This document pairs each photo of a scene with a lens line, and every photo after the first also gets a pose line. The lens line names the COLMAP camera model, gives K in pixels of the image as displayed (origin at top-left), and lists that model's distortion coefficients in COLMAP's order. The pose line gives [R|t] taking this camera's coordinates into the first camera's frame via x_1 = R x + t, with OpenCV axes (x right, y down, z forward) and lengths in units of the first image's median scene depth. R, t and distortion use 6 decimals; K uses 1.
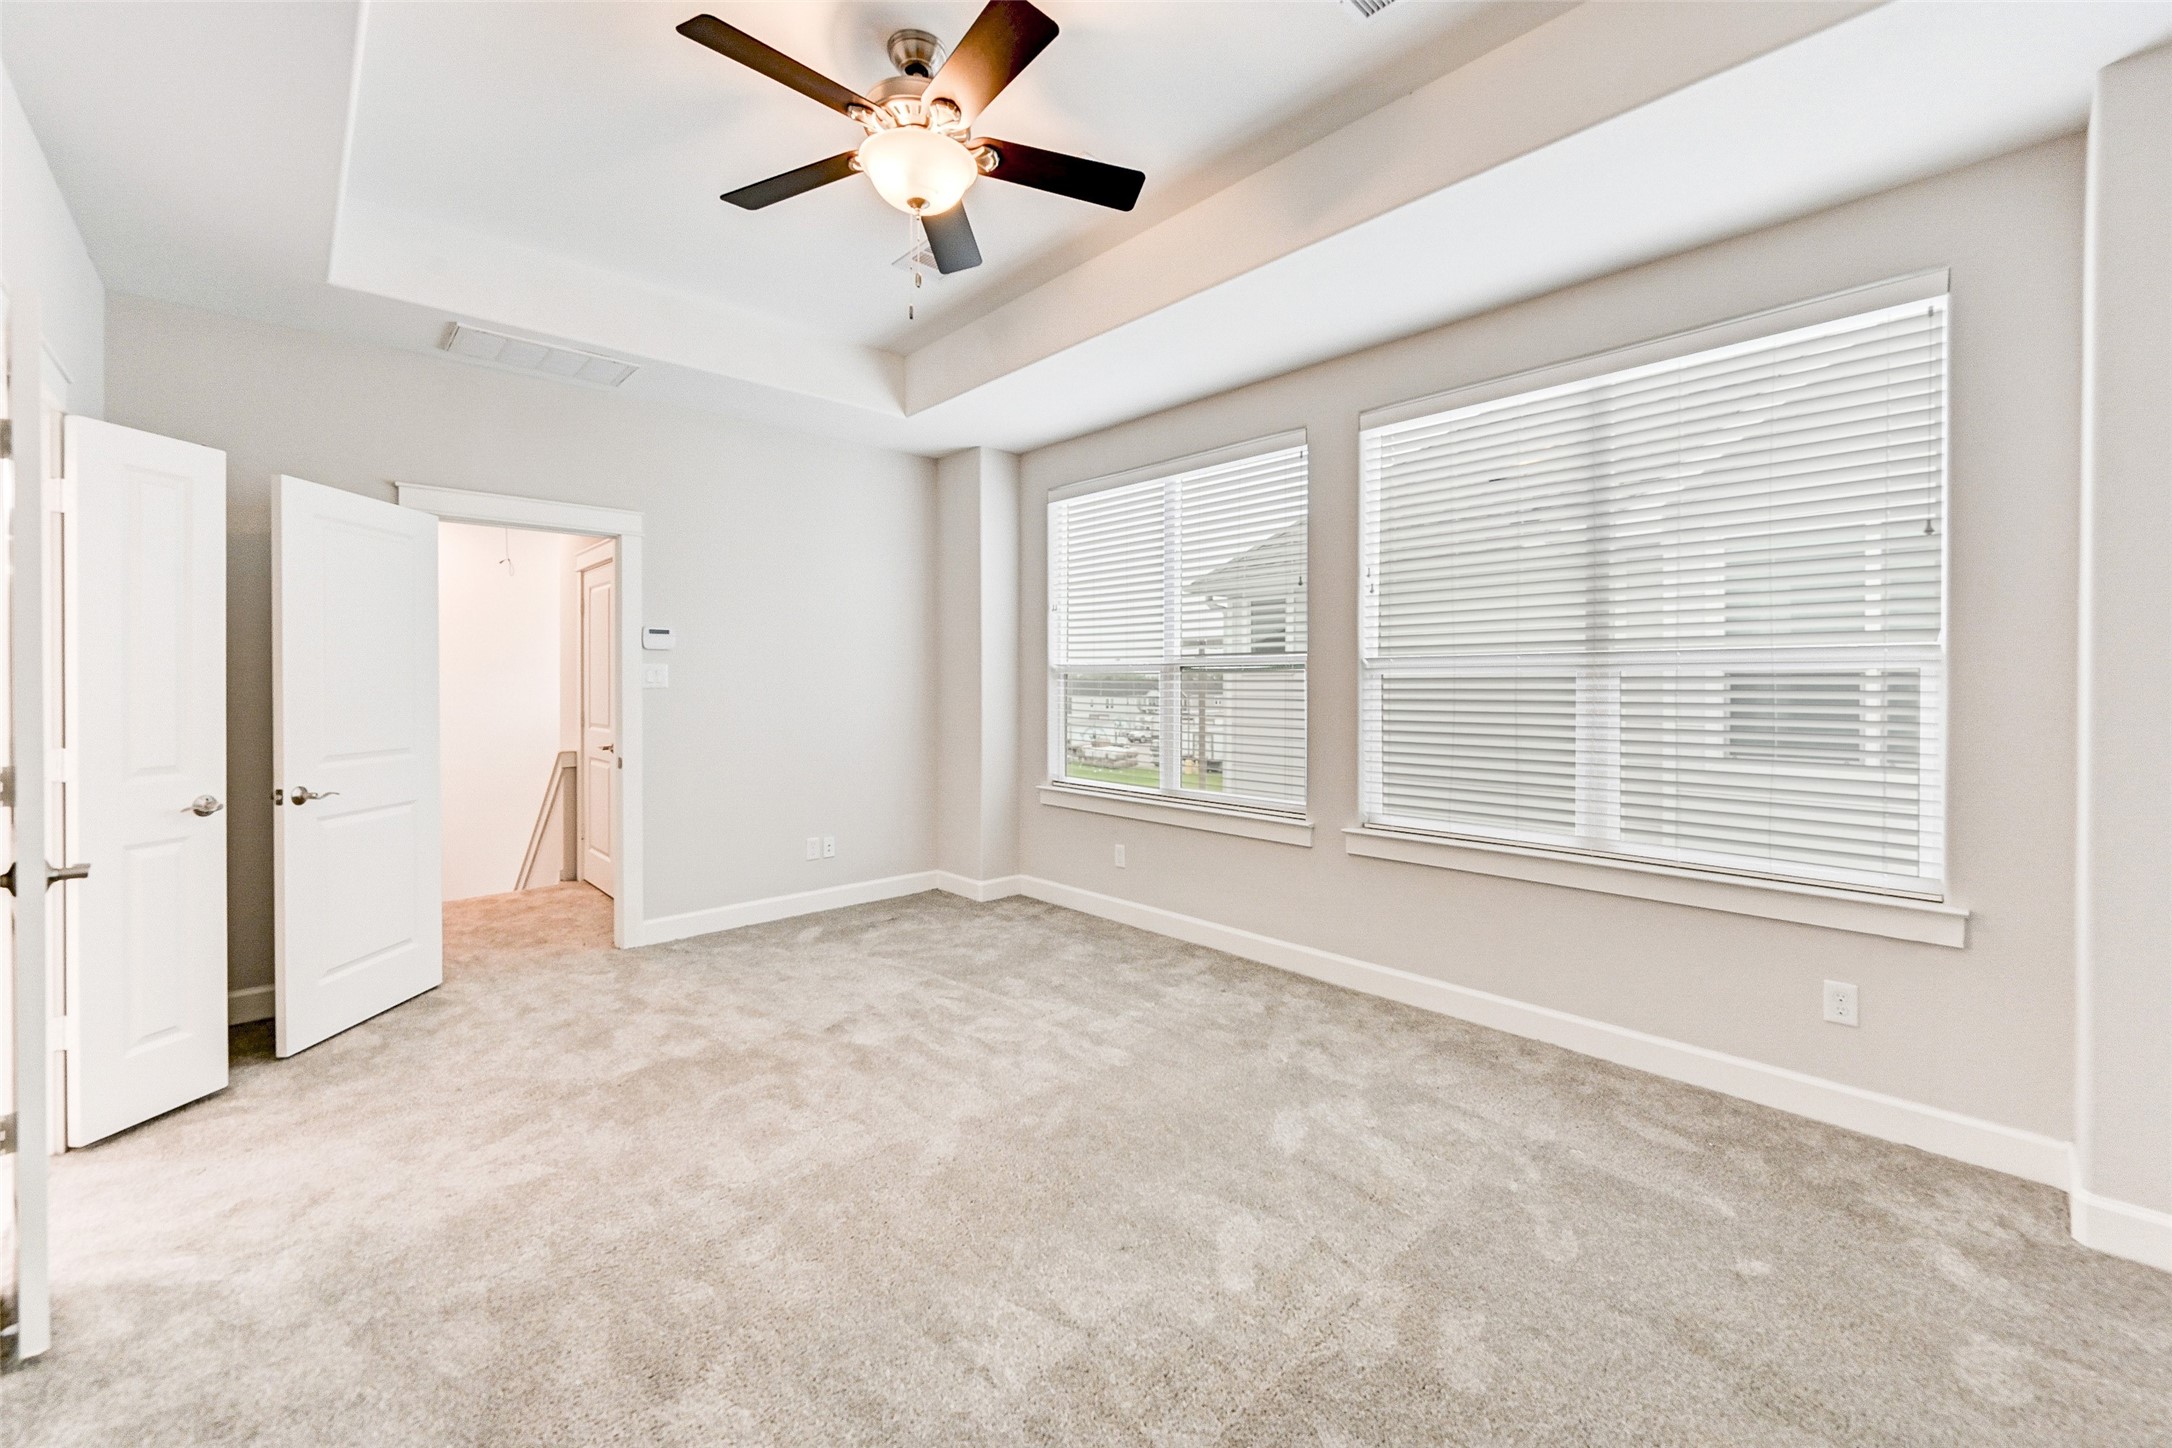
lens RADIAL K [[879.8, 0, 1083.7], [0, 879.8, 695.5], [0, 0, 1]] dist [0.001123, 0.000295]
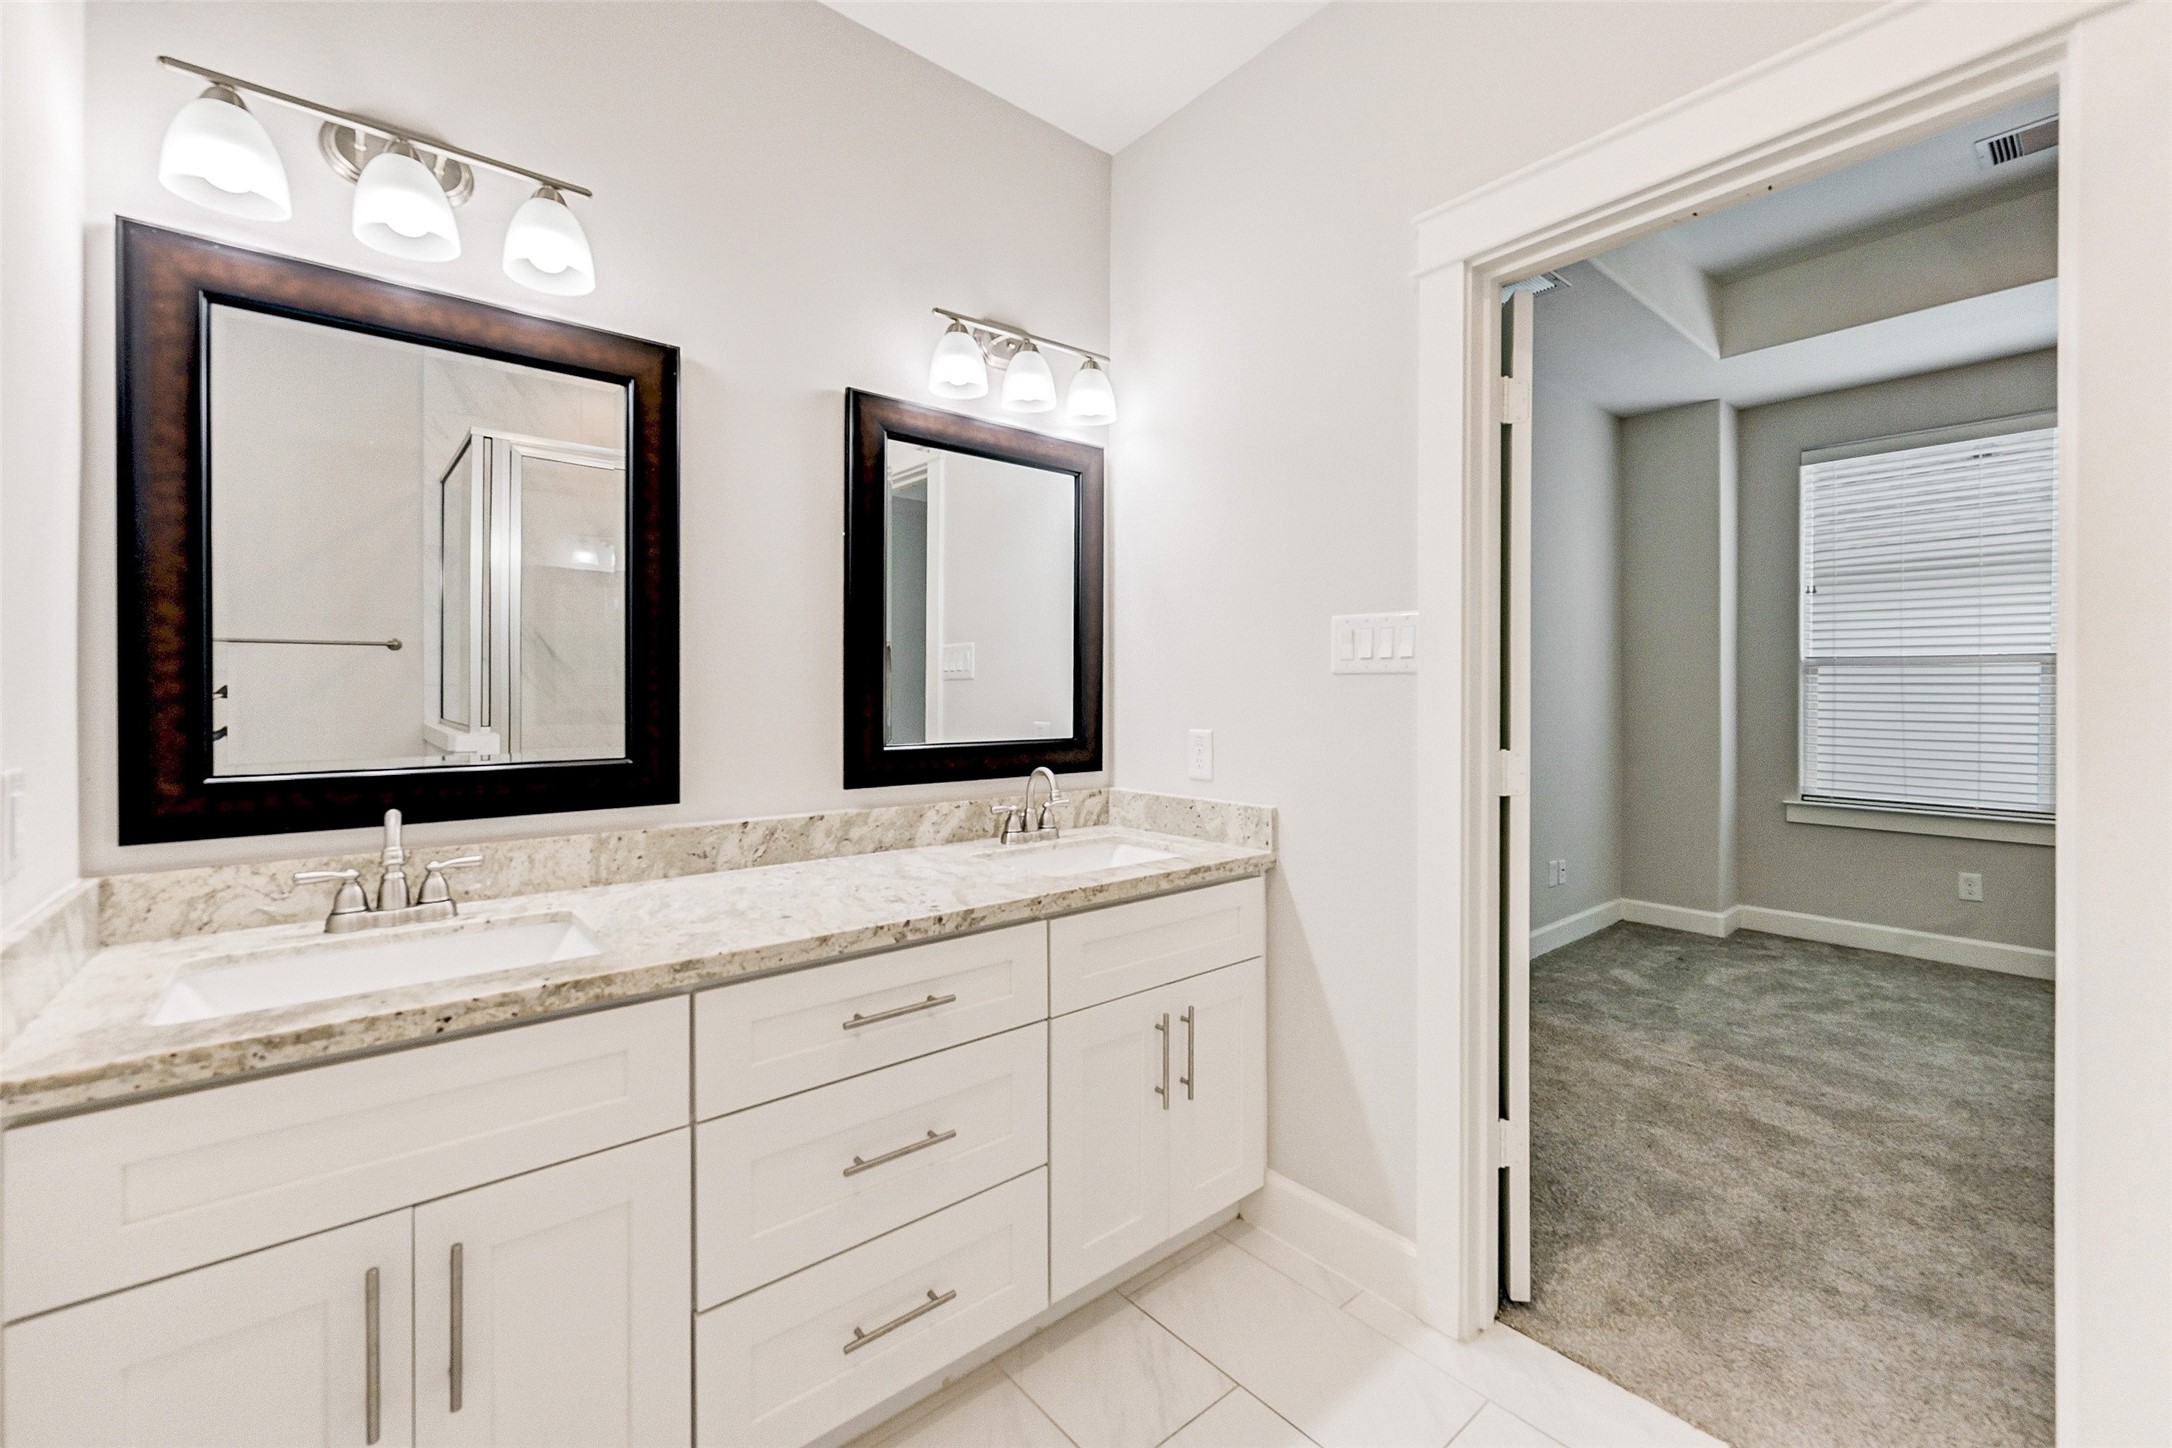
lens RADIAL K [[897.5, 0, 1110.1], [0, 897.5, 698.7], [0, 0, 1]] dist [0.000532, -0.000068]
pose [[0.998941, 0.000188, -0.046003, -1.110189], [-0.000405, 0.999989, -0.004714, 0.016053], [0.046001, 0.004728, 0.998930, 0.185418]]
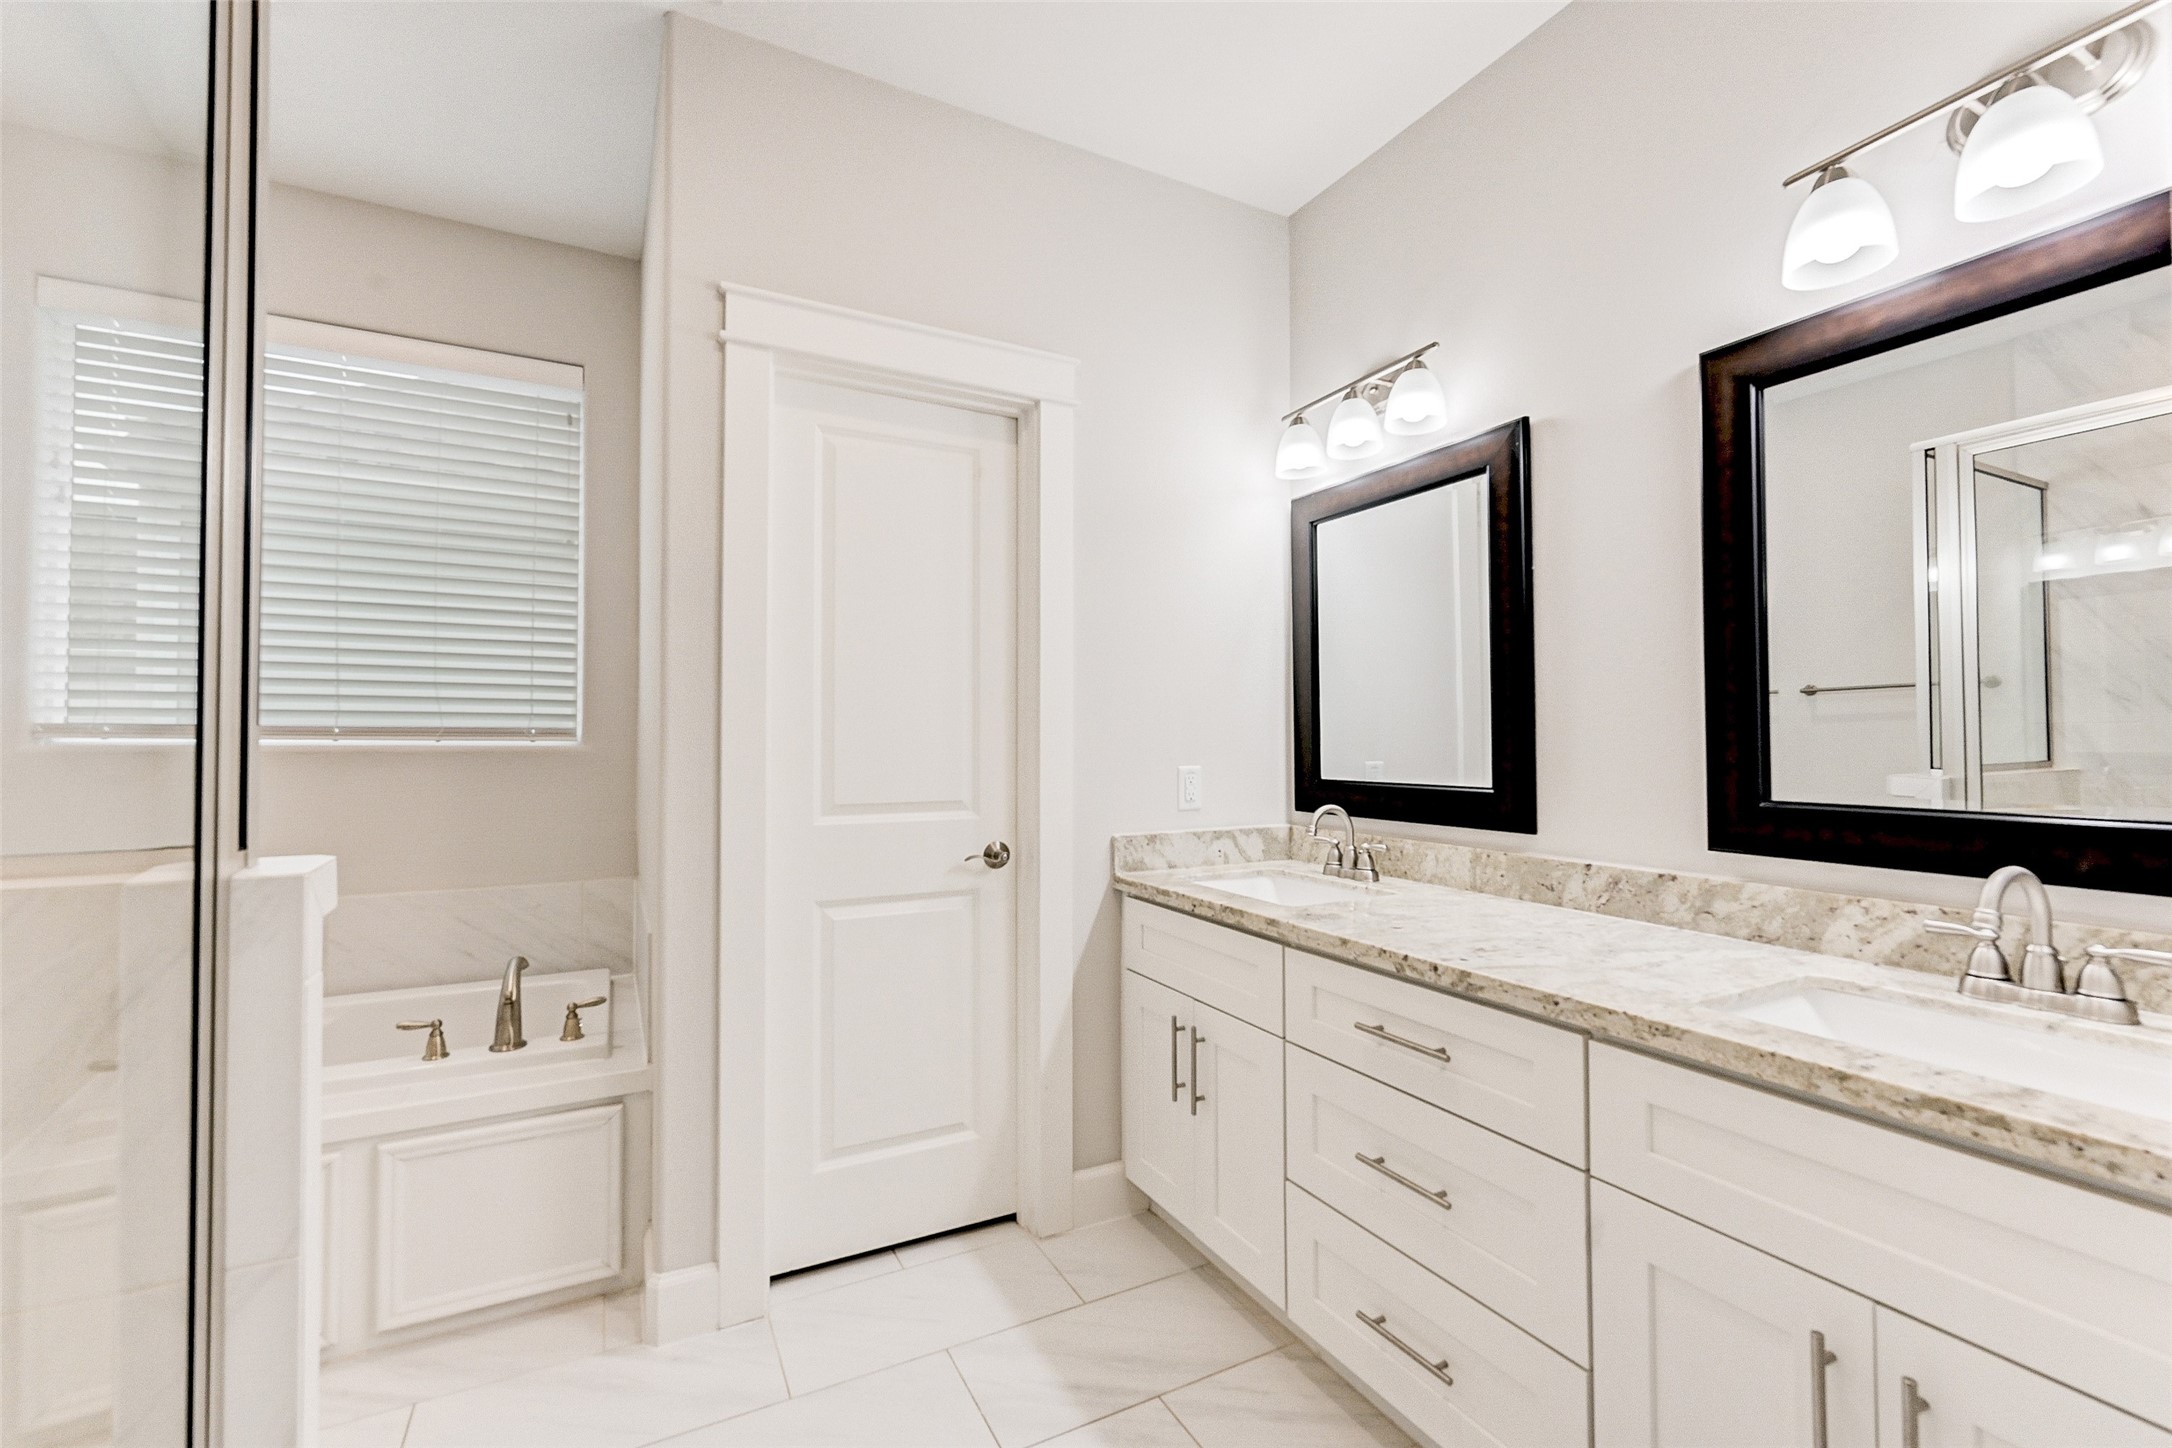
lens RADIAL K [[903.9, 0, 1086.0], [0, 903.9, 724.0], [0, 0, 1]] dist [0.000009, 0.000045]
pose [[-0.272920, -0.016058, -0.961903, -0.745165], [-0.006950, 0.999868, -0.014720, 0.015610], [0.962012, 0.002668, -0.272996, 0.597723]]
